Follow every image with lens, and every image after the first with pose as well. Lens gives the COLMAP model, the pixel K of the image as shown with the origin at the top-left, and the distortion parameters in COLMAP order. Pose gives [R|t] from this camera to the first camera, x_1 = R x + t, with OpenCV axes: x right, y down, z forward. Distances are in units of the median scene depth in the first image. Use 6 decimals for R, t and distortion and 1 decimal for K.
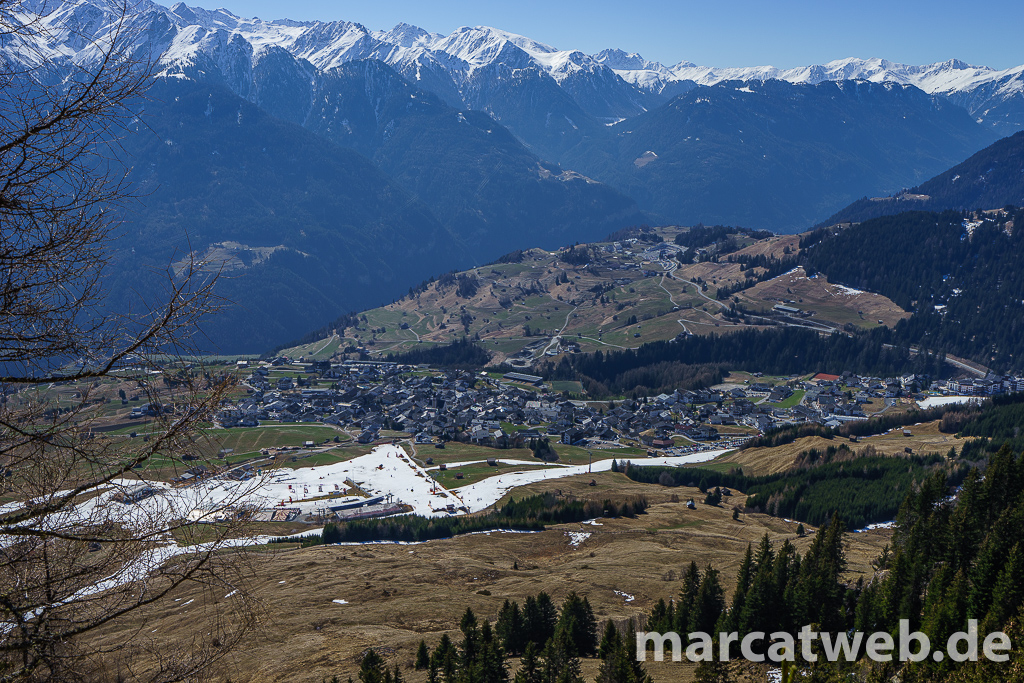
lens RADIAL K [[996.1, 0, 512.0], [0, 996.1, 341.5], [0, 0, 1]] dist [0.008284, -0.005739]
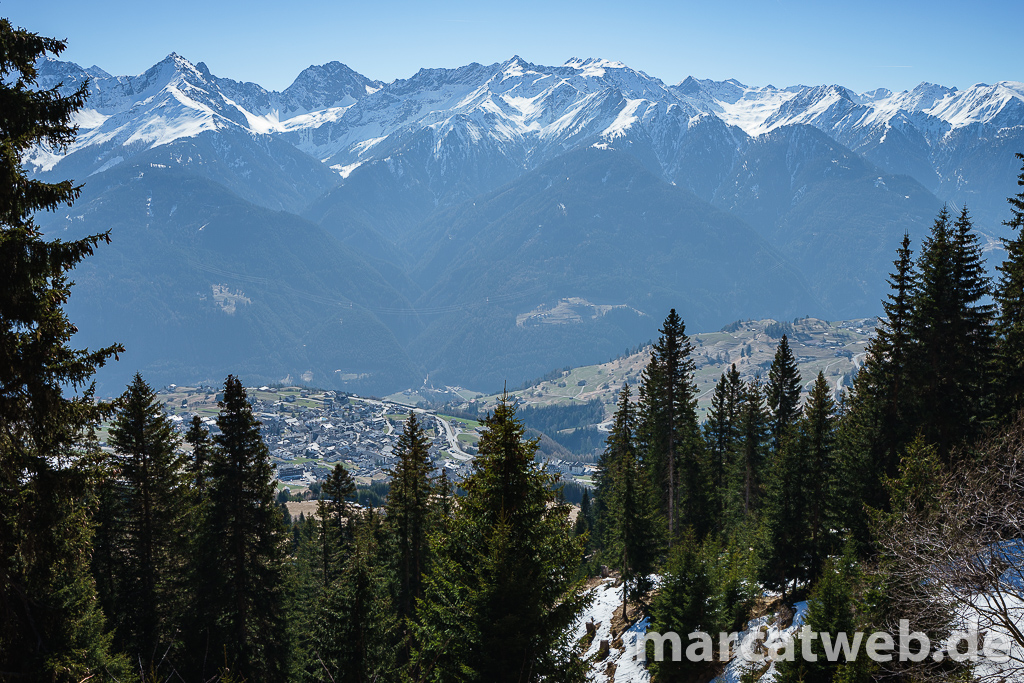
lens RADIAL K [[996.1, 0, 512.0], [0, 996.1, 341.5], [0, 0, 1]] dist [0.008284, -0.005739]
pose [[0.858069, 0.076503, -0.507804, 0.132515], [-0.107472, 0.993696, -0.031897, -0.006481], [0.502162, 0.081944, 0.860882, 0.021665]]
